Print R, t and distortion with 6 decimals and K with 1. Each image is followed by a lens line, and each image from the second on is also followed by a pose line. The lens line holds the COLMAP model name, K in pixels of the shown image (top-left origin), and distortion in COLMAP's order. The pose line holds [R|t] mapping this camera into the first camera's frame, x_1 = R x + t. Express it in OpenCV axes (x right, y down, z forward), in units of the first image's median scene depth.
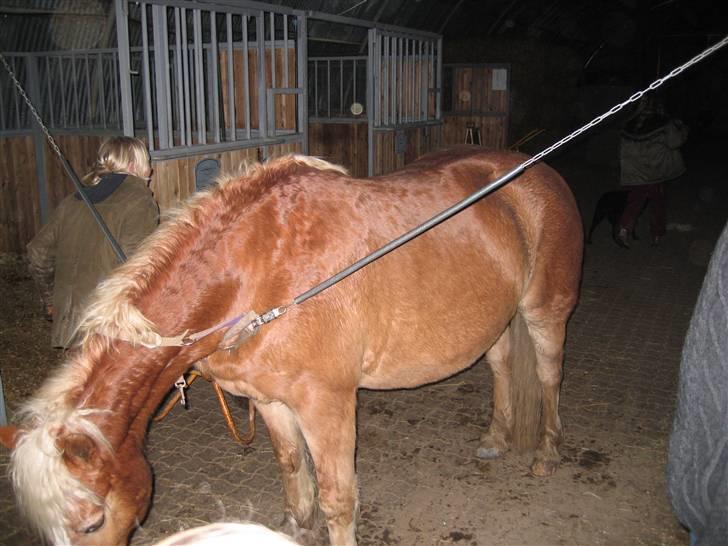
lens RADIAL K [[759.5, 0, 364.0], [0, 759.5, 273.0], [0, 0, 1]] dist [-0.123199, 0.053663]
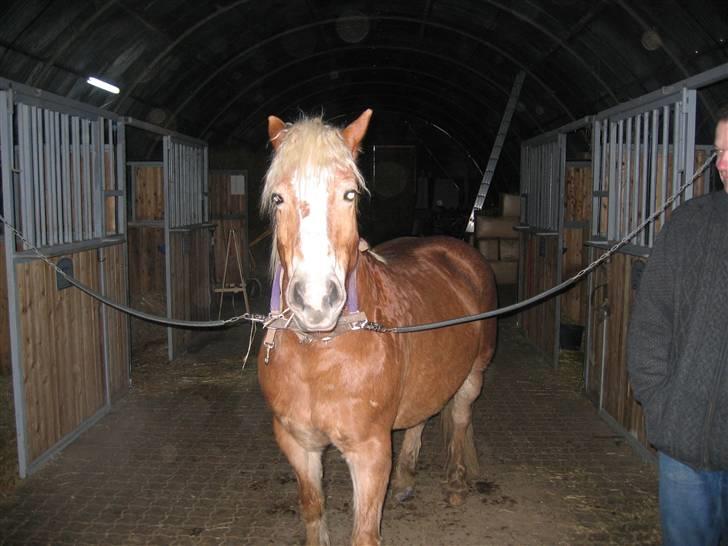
lens RADIAL K [[759.5, 0, 364.0], [0, 759.5, 273.0], [0, 0, 1]] dist [-0.123199, 0.053663]
pose [[0.902510, -0.036638, 0.429107, -0.249557], [0.095727, 0.988515, -0.116934, 0.018257], [-0.419895, 0.146611, 0.895652, -0.041023]]
